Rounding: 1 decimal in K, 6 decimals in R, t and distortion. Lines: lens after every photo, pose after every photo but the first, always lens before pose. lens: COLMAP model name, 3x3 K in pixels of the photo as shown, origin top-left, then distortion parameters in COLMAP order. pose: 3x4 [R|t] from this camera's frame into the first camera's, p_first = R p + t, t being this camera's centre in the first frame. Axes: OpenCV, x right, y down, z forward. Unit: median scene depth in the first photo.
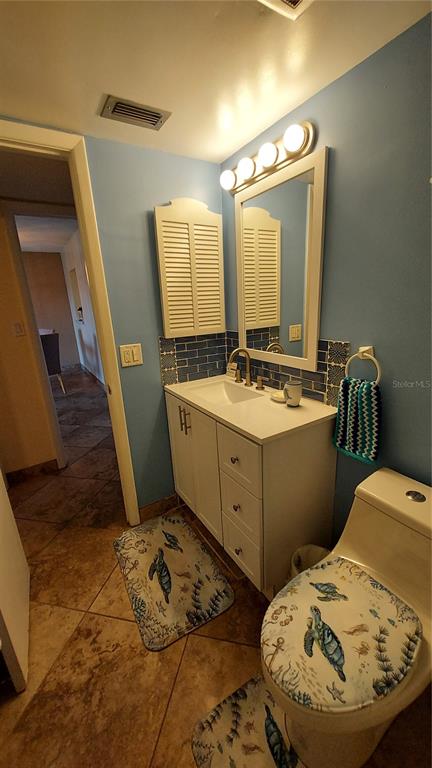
lens RADIAL K [[303.9, 0, 216.0], [0, 303.9, 384.0], [0, 0, 1]] dist [0.013744, -0.005884]
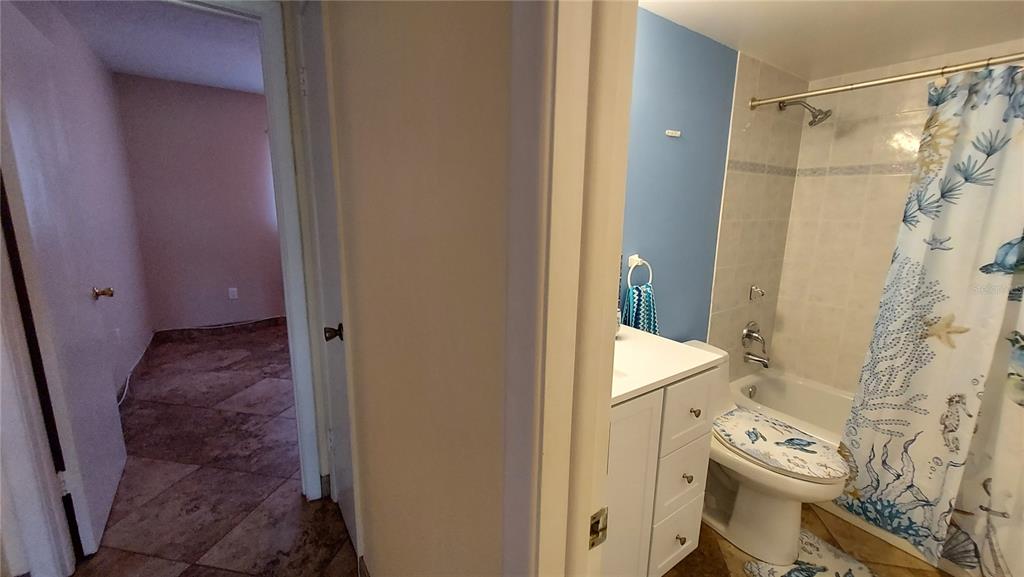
lens RADIAL K [[405.2, 0, 515.9], [0, 405.2, 285.8], [0, 0, 1]] dist [0.013744, -0.005884]
pose [[-0.052933, -0.147840, 0.987594, -0.974501], [0.251205, 0.955205, 0.156455, -0.363588], [-0.966485, 0.256371, -0.013423, 1.520995]]
